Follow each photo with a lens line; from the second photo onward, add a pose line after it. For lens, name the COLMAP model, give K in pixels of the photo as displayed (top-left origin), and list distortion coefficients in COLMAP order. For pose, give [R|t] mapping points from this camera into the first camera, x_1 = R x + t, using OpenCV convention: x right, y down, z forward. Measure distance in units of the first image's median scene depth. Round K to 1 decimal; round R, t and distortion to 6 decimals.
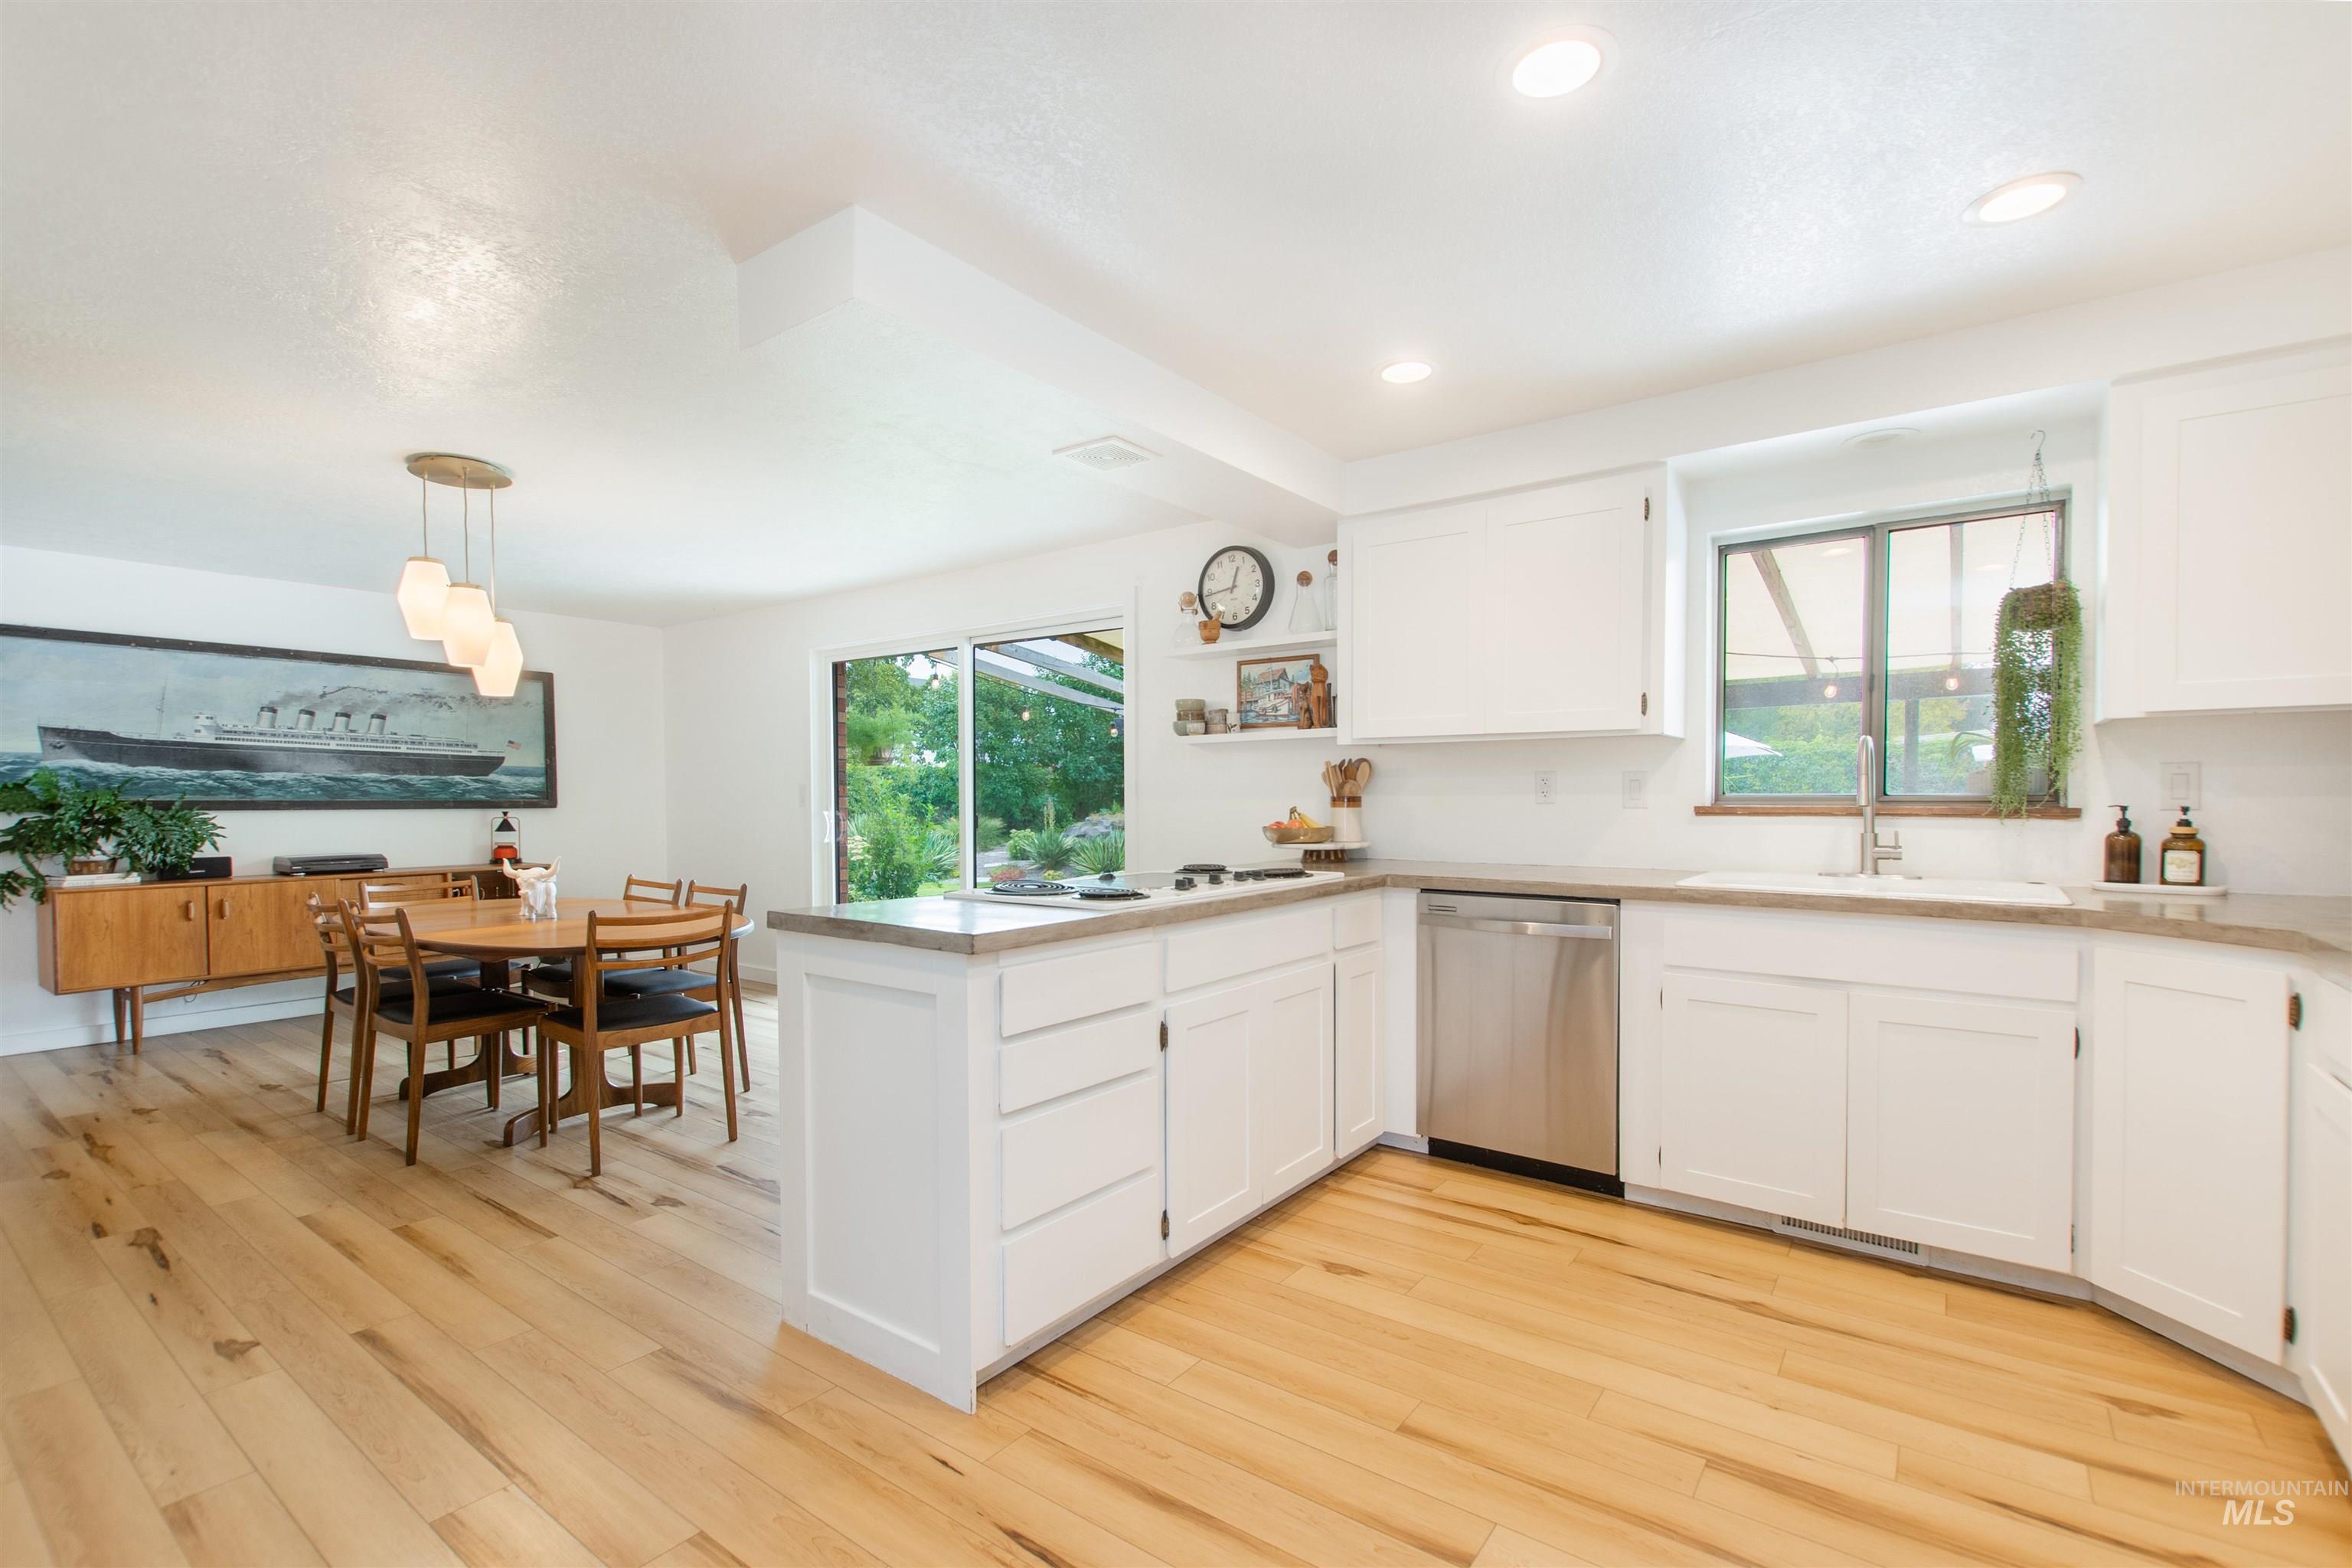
lens RADIAL K [[1057.8, 0, 1172.8], [0, 1057.8, 814.0], [0, 0, 1]] dist [-0.001282, -0.000513]
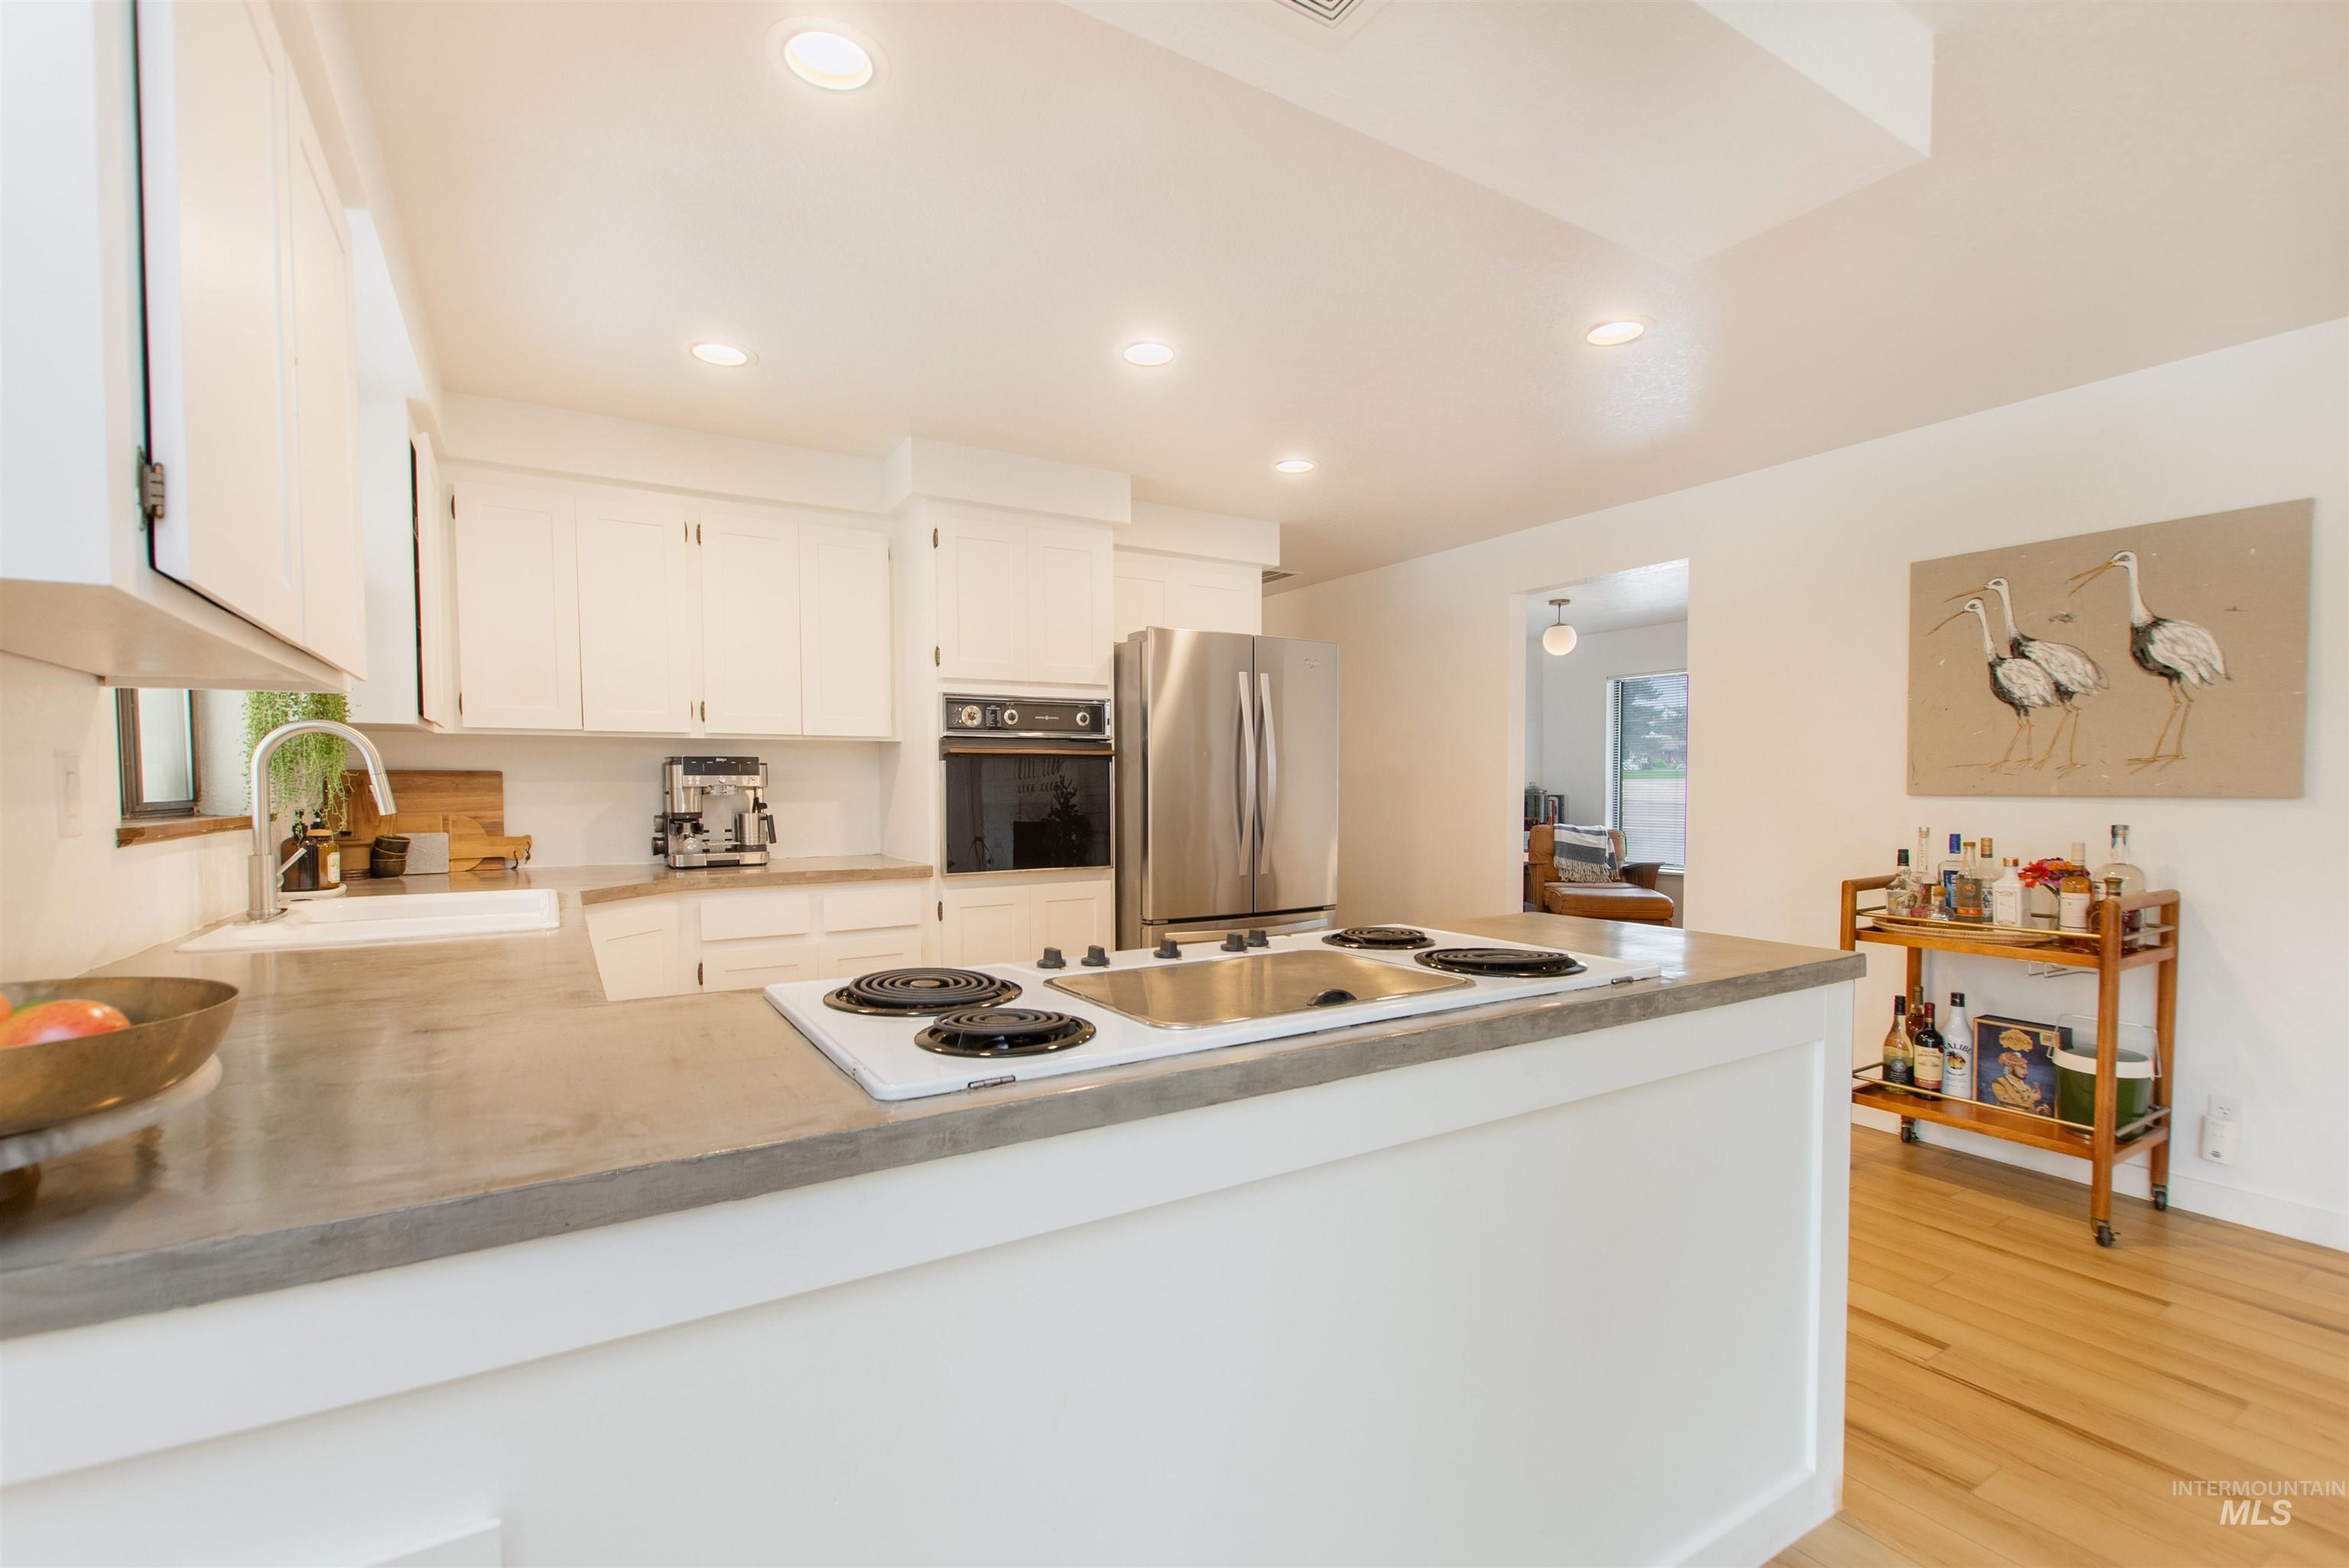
lens RADIAL K [[1028.9, 0, 1165.2], [0, 1028.9, 819.9], [0, 0, 1]] dist [0.001846, -0.000823]
pose [[-0.925460, -0.007488, 0.378771, -0.143384], [0.012598, 0.998643, 0.050526, -0.030149], [-0.378635, 0.051531, -0.924110, 1.312475]]
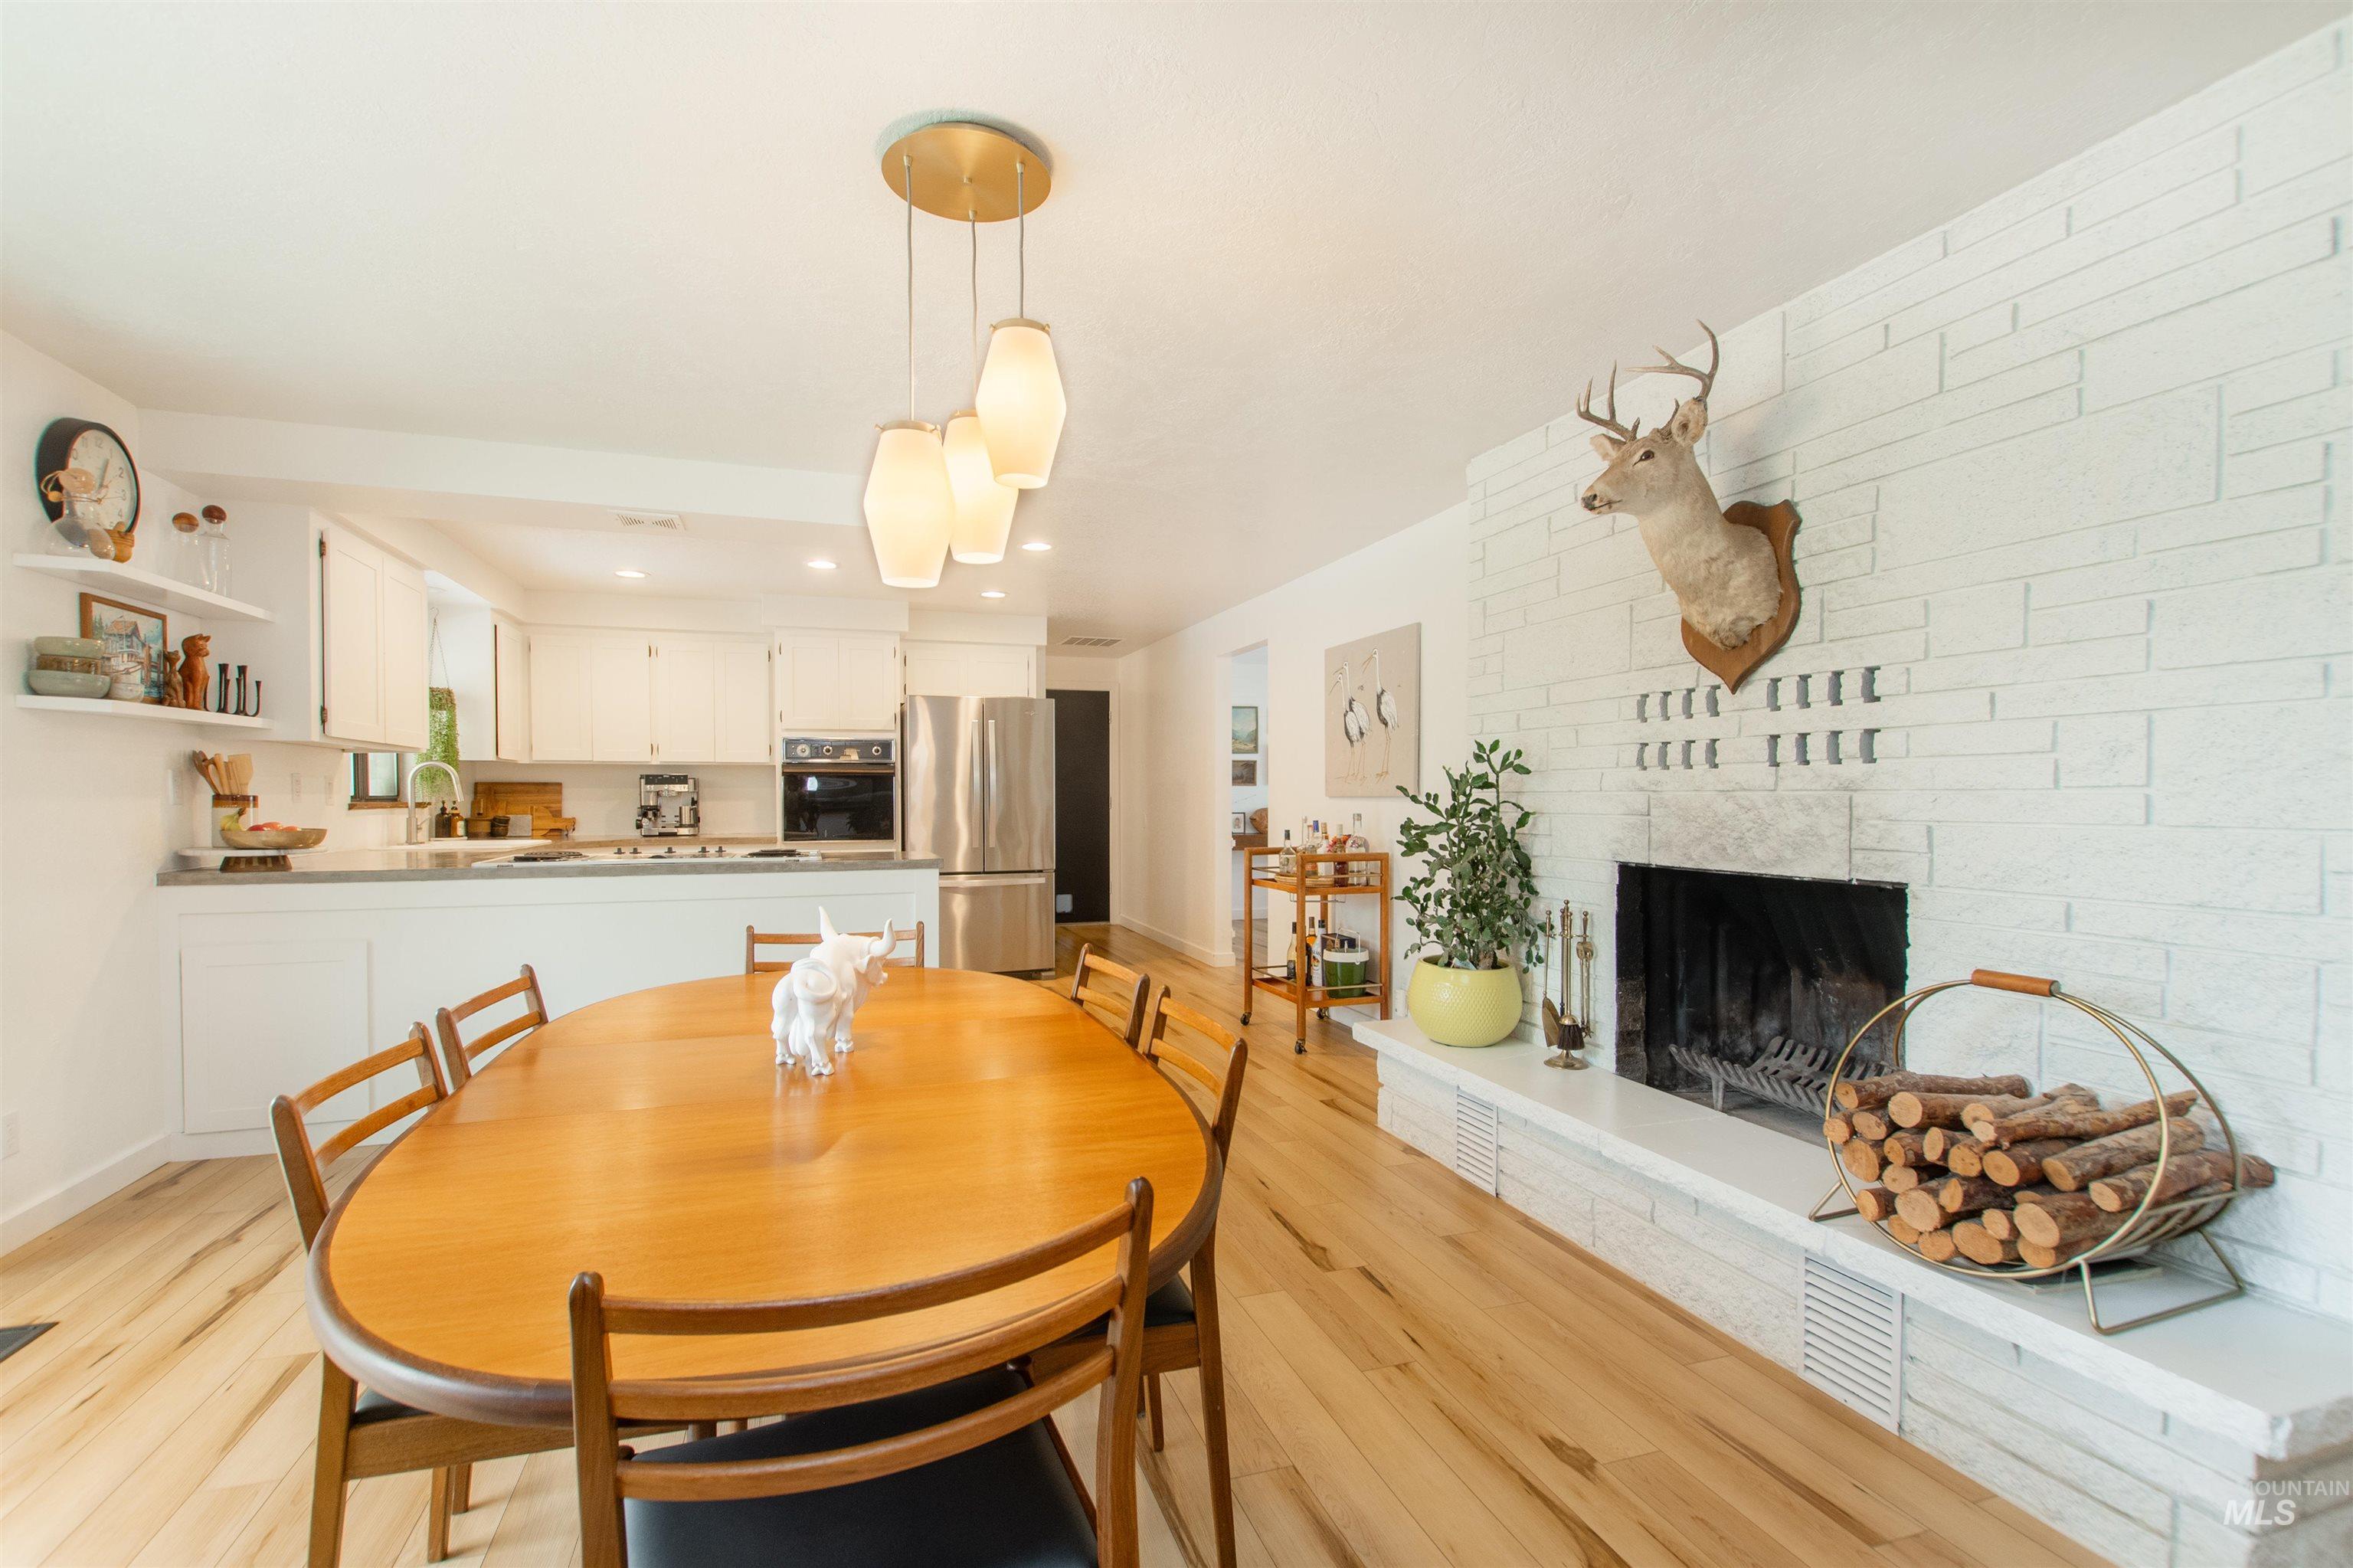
lens RADIAL K [[1058.3, 0, 1173.3], [0, 1058.3, 814.0], [0, 0, 1]] dist [-0.001282, -0.000513]
pose [[-0.821194, -0.005660, 0.570621, -1.208031], [0.014120, 0.999443, 0.030234, -0.020050], [-0.570474, 0.032885, -0.820657, 1.579451]]
